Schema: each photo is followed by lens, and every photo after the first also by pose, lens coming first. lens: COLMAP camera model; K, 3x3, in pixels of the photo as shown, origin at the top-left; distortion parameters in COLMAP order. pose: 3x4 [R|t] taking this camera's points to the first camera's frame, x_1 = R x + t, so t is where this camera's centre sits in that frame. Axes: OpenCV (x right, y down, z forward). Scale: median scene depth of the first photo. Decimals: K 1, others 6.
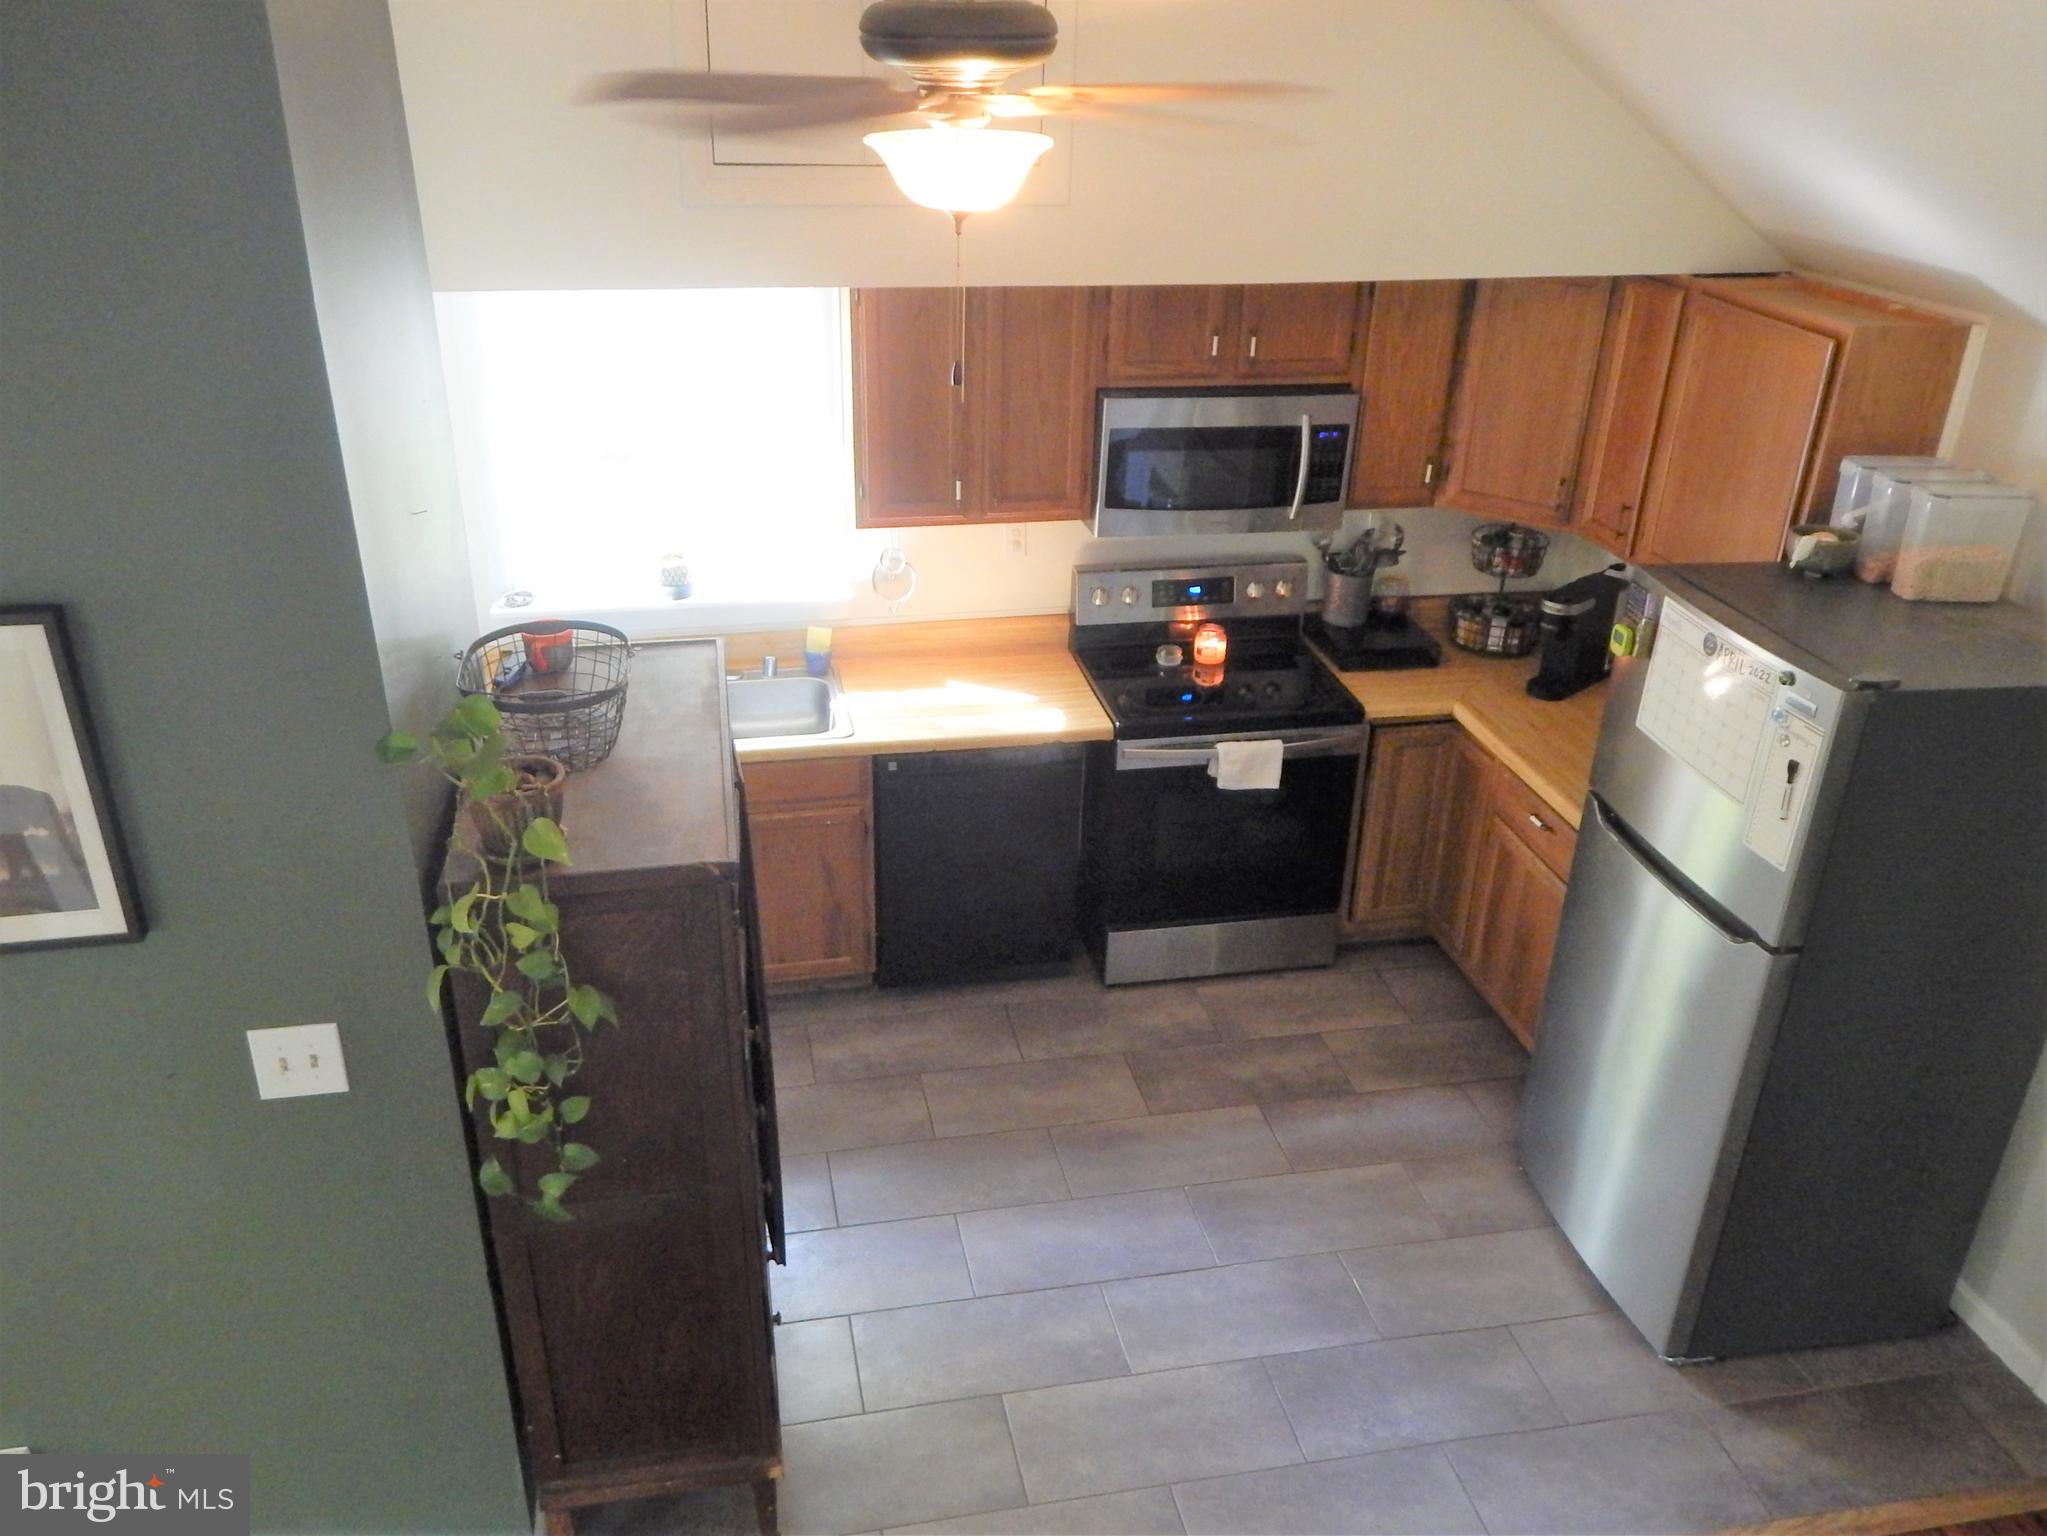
lens RADIAL K [[1615.7, 0, 984.5], [0, 1615.7, 793.1], [0, 0, 1]] dist [0.015388, -0.004191]
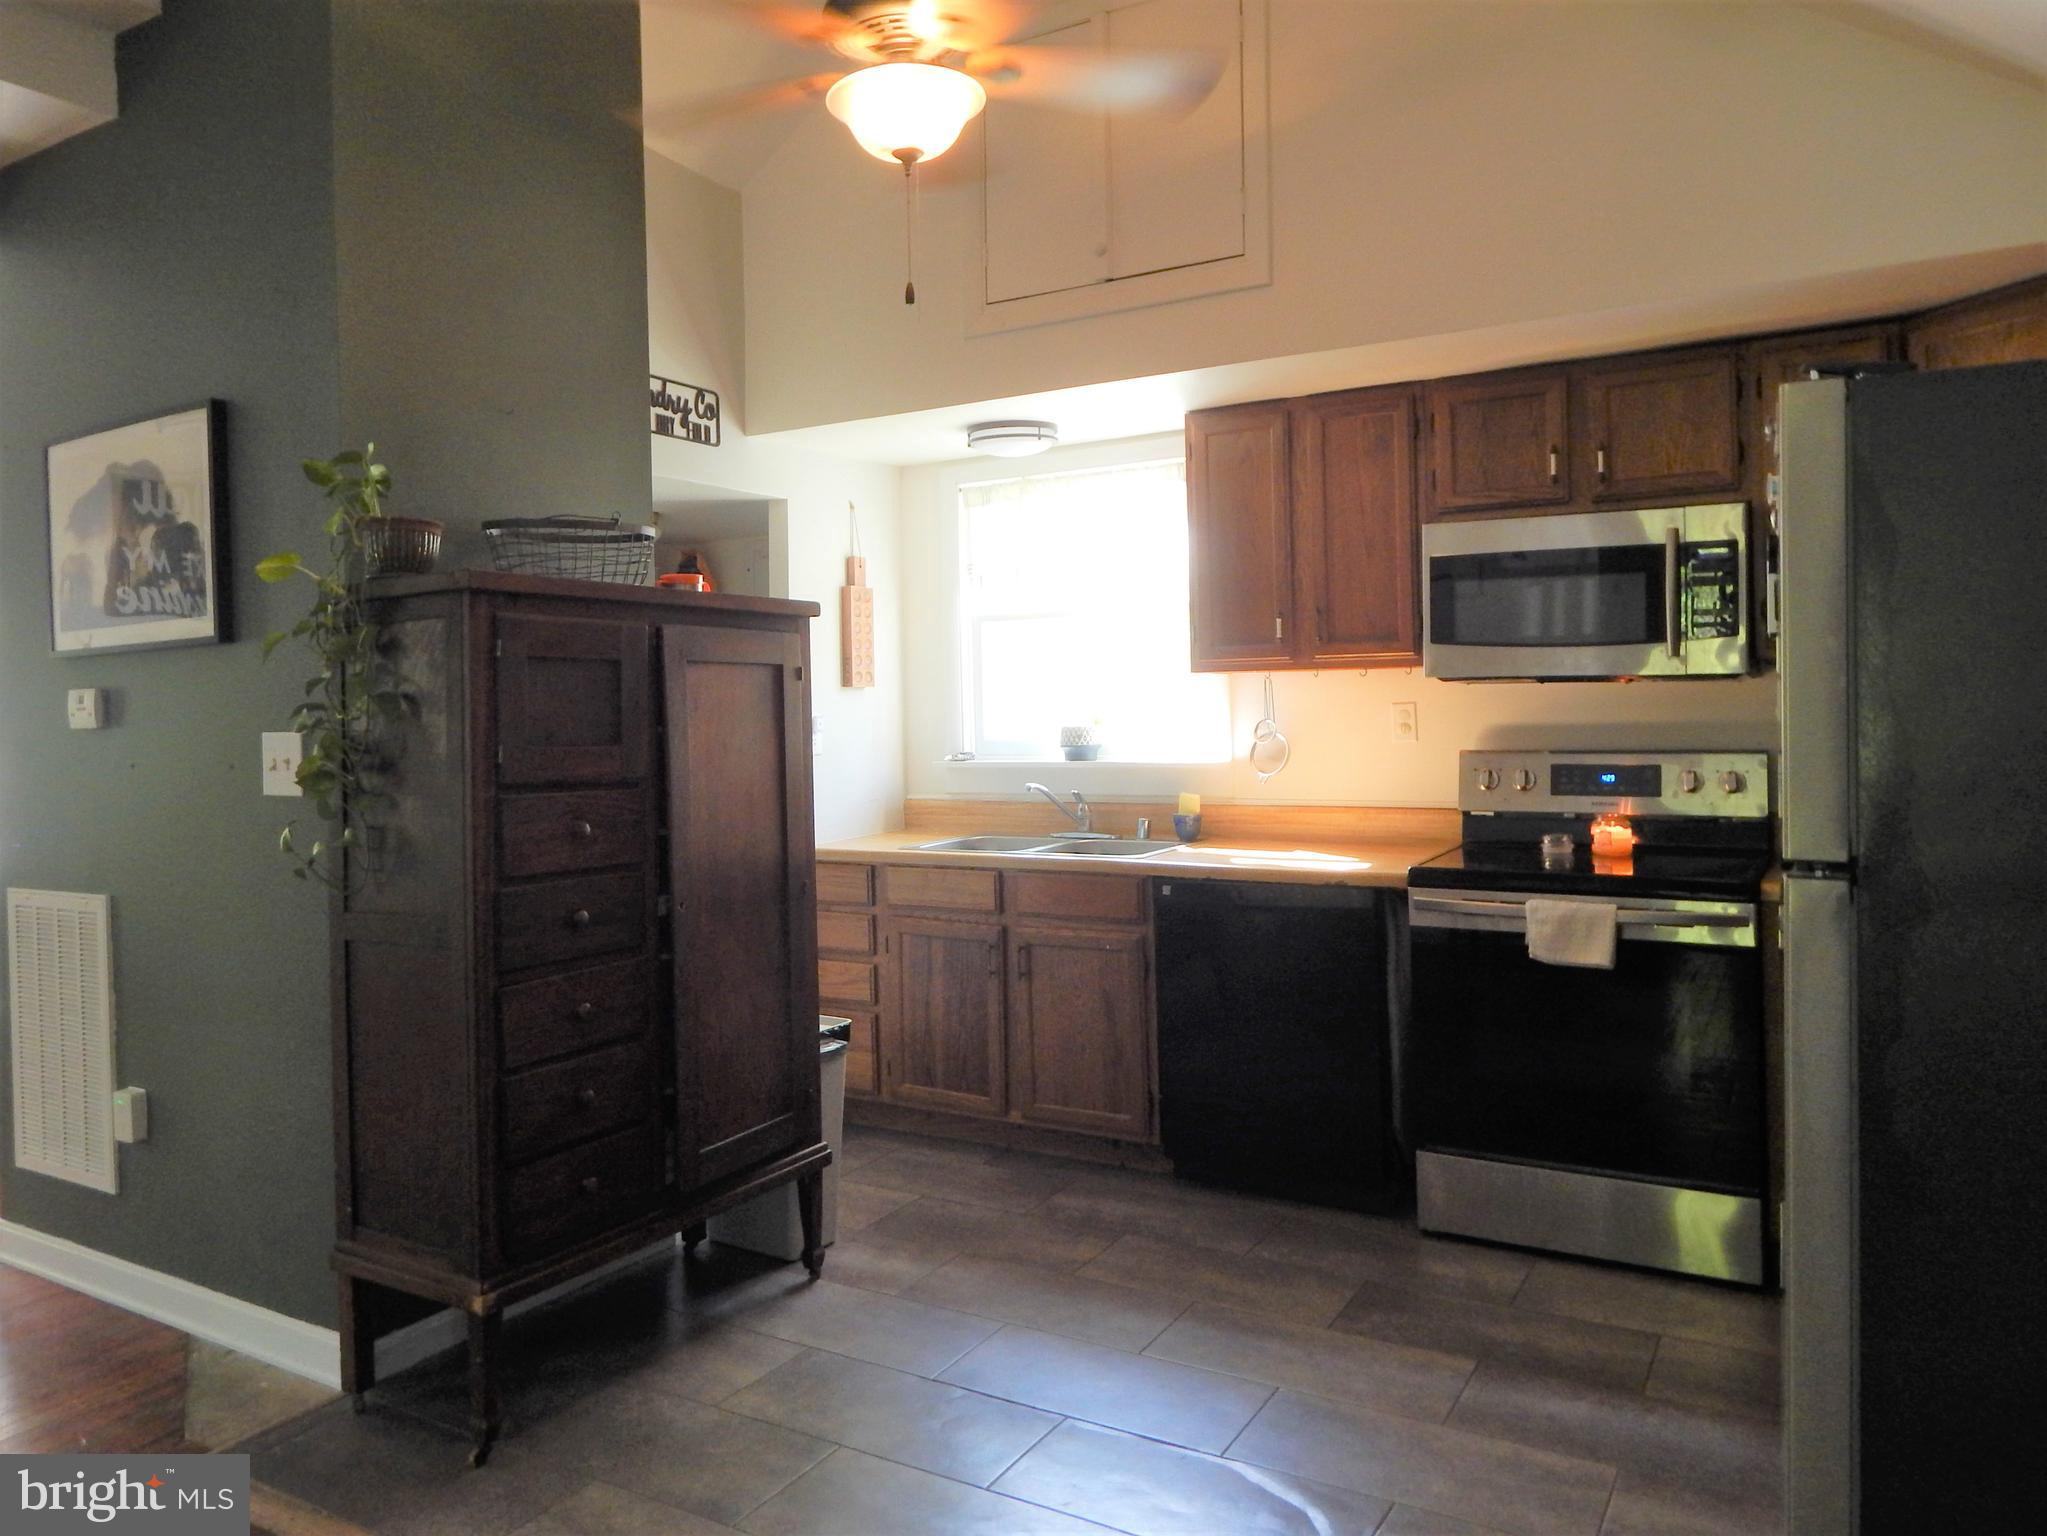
lens RADIAL K [[1437.7, 0, 953.1], [0, 1437.7, 705.3], [0, 0, 1]] dist [0.006084, -0.005067]
pose [[0.738262, -0.028255, -0.673922, 0.423775], [-0.273892, 0.900487, -0.337796, 0.205793], [0.616402, 0.433964, 0.657057, 0.311313]]
